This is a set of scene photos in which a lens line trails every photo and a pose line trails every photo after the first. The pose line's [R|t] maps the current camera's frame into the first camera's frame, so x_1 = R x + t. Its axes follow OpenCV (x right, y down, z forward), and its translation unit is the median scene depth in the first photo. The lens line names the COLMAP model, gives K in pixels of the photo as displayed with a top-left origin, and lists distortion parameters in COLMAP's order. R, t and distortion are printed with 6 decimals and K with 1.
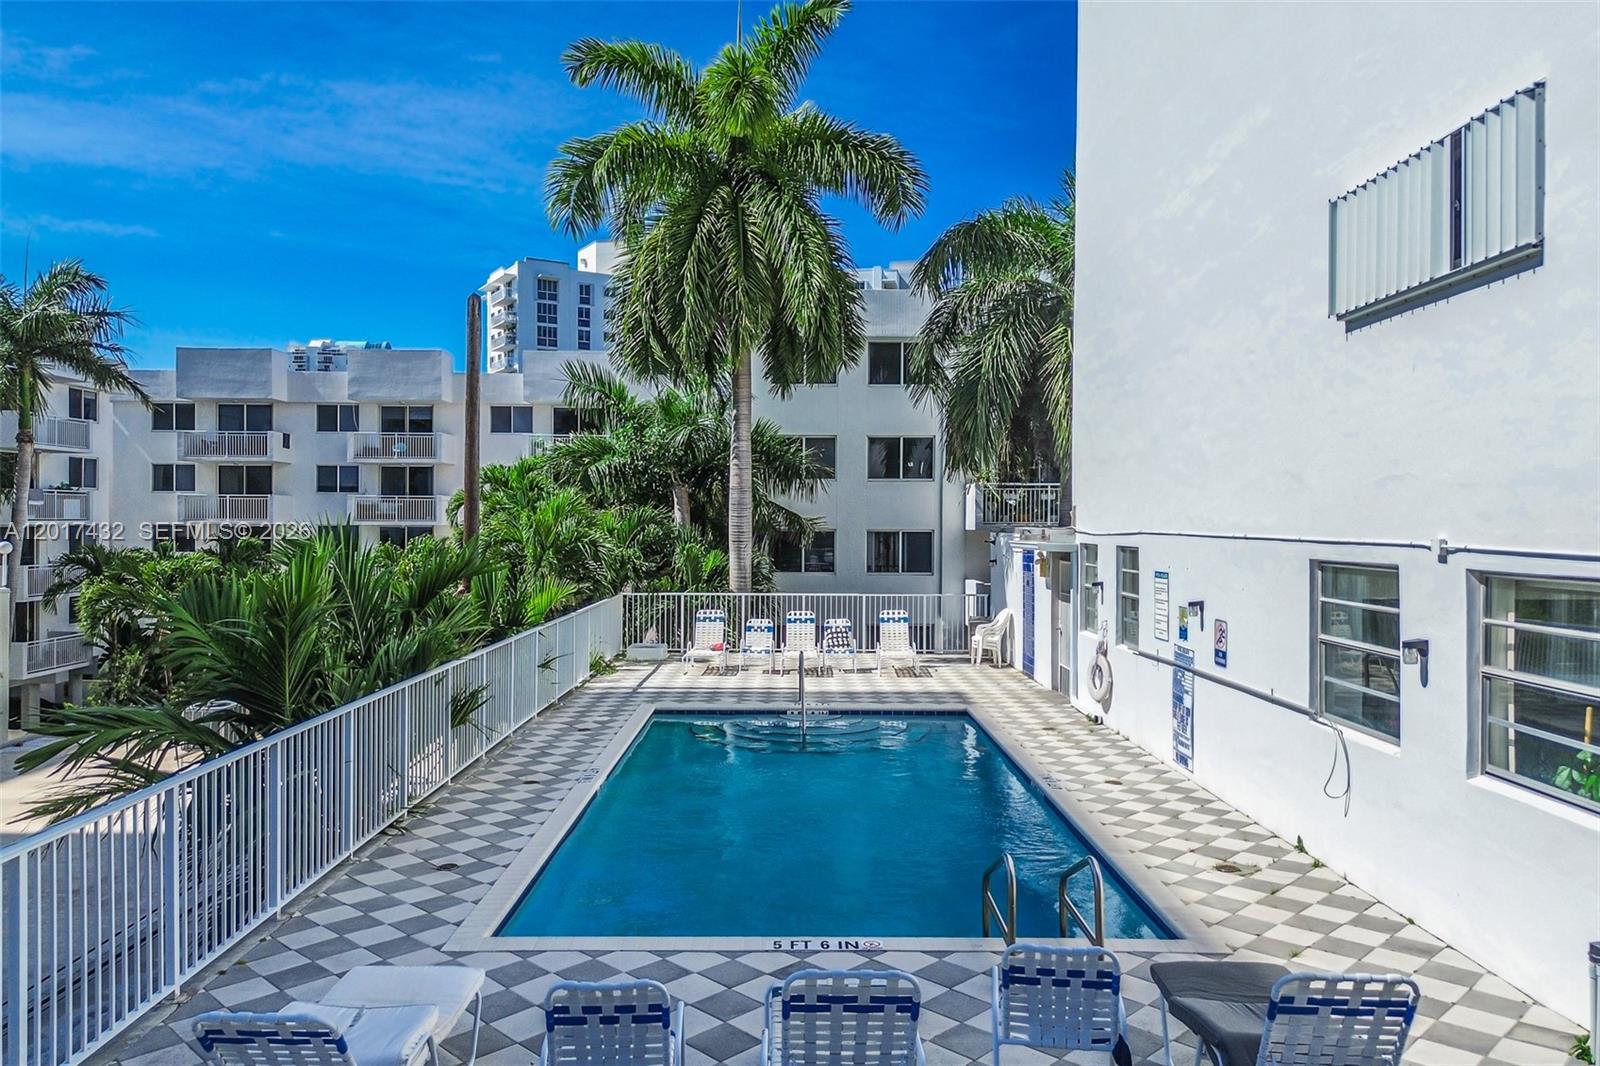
lens RADIAL K [[1144.9, 0, 801.6], [0, 1144.9, 539.8], [0, 0, 1]] dist [0.086302, -0.096834]
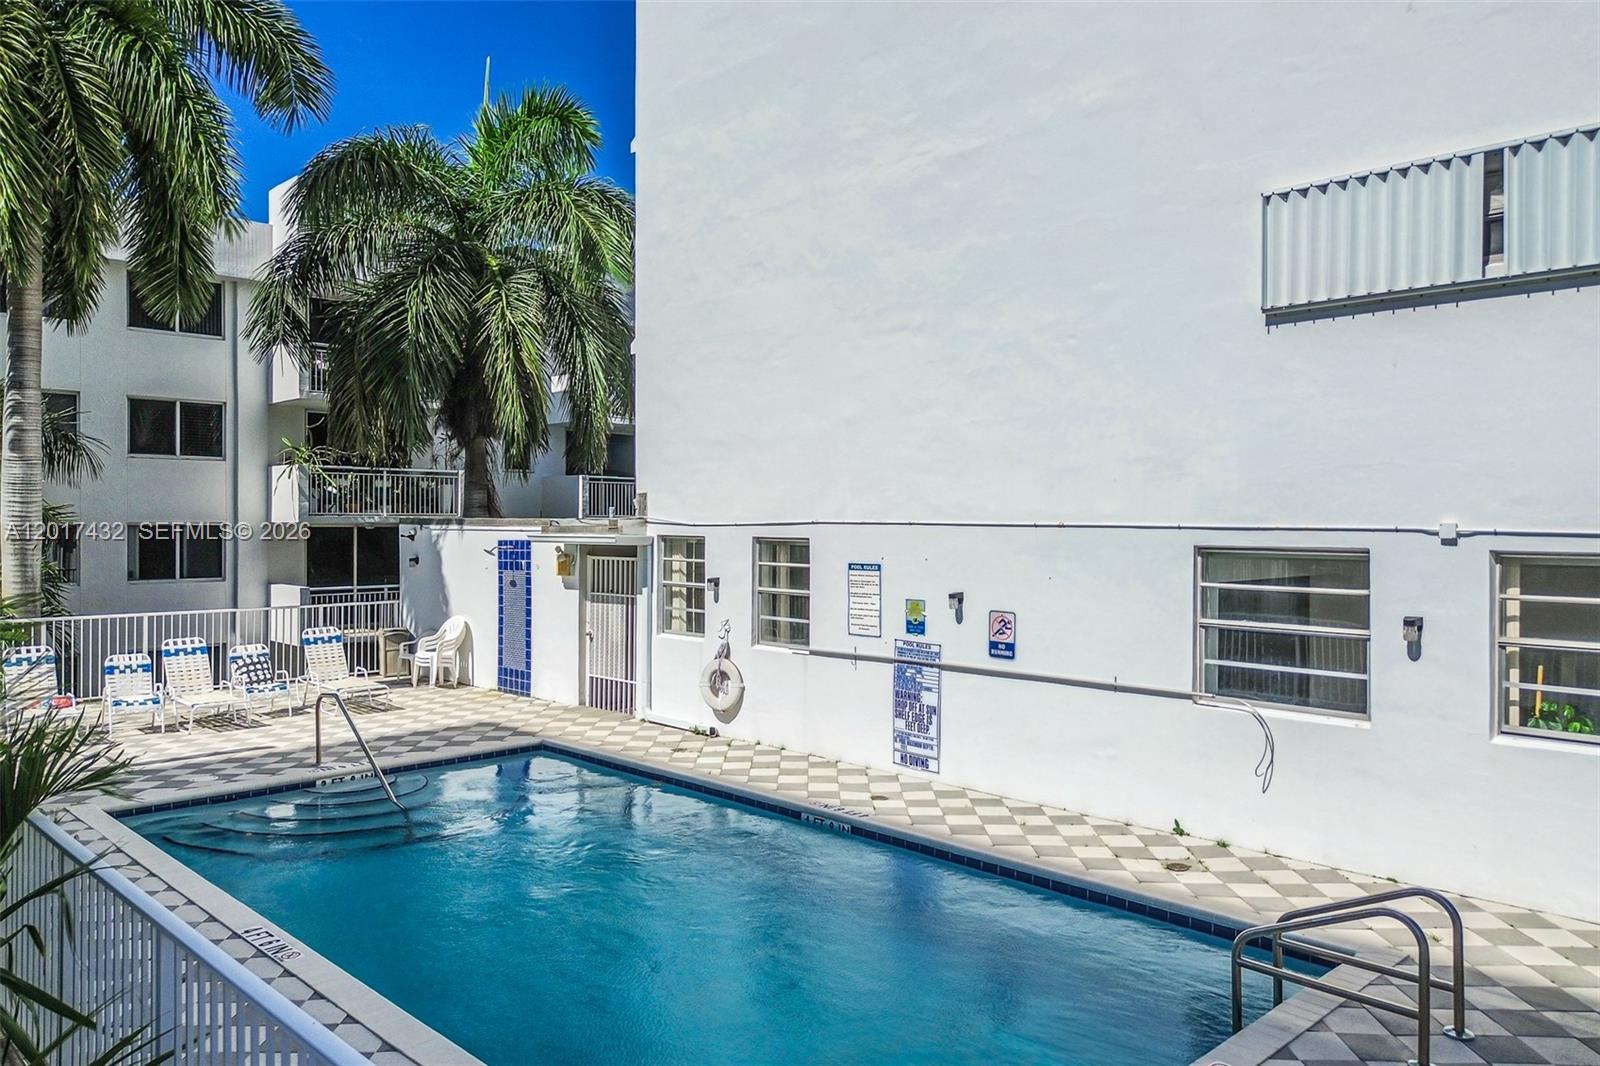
lens RADIAL K [[1138.3, 0, 796.2], [0, 1138.3, 526.6], [0, 0, 1]] dist [0.080290, -0.087652]
pose [[0.712108, -0.005101, 0.702051, -0.400054], [0.009867, 0.999948, -0.002743, -0.000576], [-0.702001, 0.008881, 0.712121, 0.404372]]
